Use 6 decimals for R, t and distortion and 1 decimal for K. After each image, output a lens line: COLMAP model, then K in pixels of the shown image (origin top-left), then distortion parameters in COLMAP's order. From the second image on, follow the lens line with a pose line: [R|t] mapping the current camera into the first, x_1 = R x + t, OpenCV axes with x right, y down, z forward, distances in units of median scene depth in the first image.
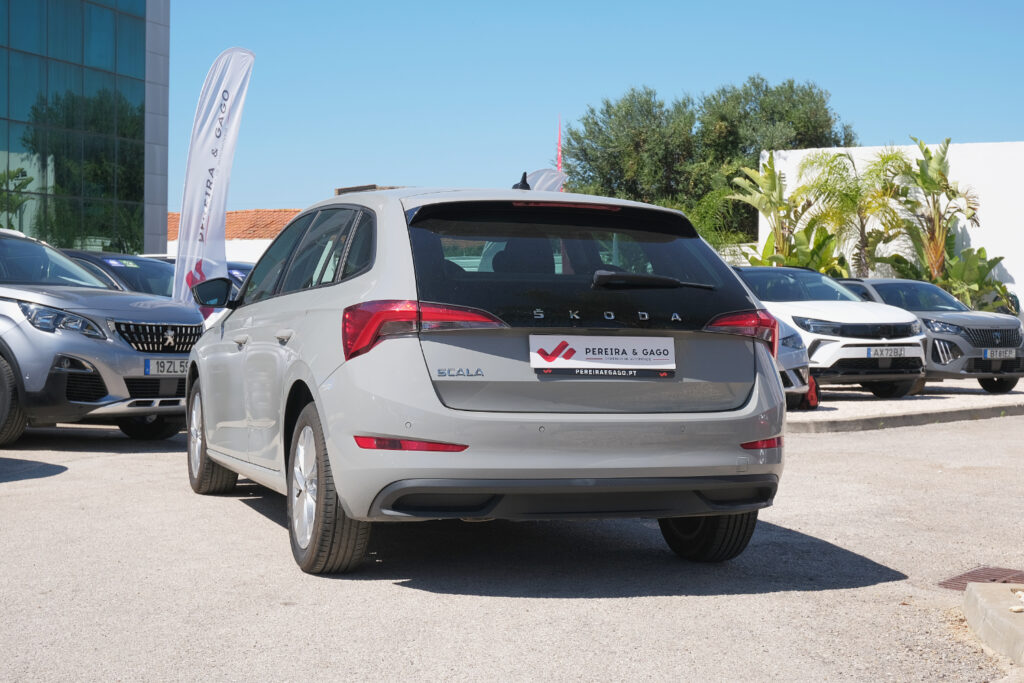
lens RADIAL K [[1601.8, 0, 512.0], [0, 1601.8, 341.5], [0, 0, 1]] dist [-0.066182, -0.027670]
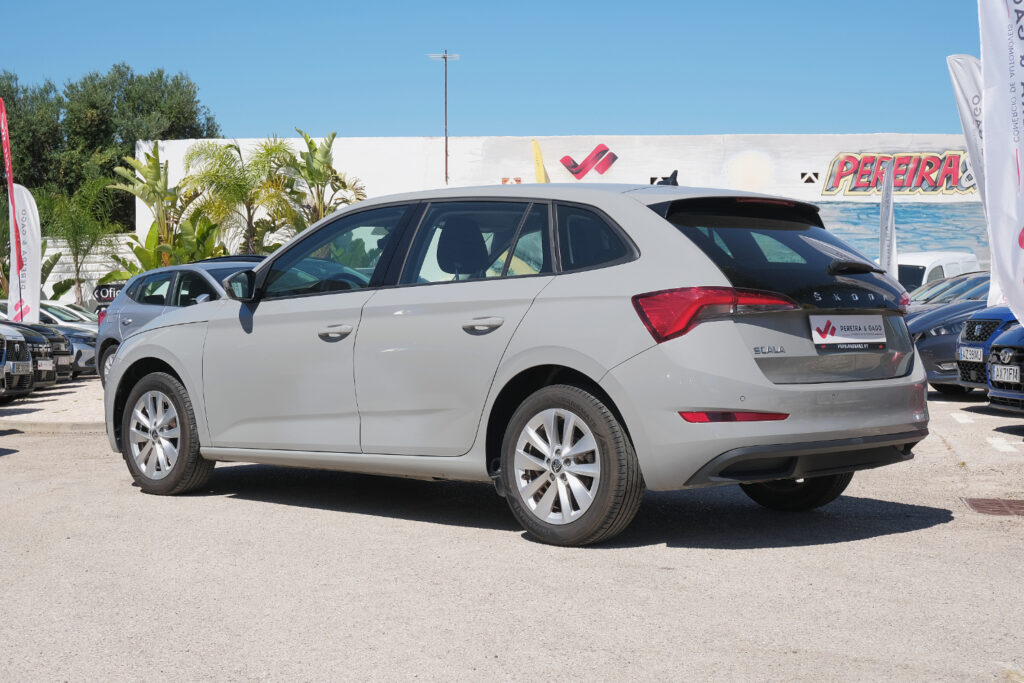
lens RADIAL K [[1601.8, 0, 512.0], [0, 1601.8, 341.5], [0, 0, 1]] dist [-0.066182, -0.027670]
pose [[0.890345, -0.030806, 0.454244, -0.099501], [0.027800, 0.999525, 0.013296, -0.000937], [-0.454437, 0.000790, 0.890778, 0.011441]]
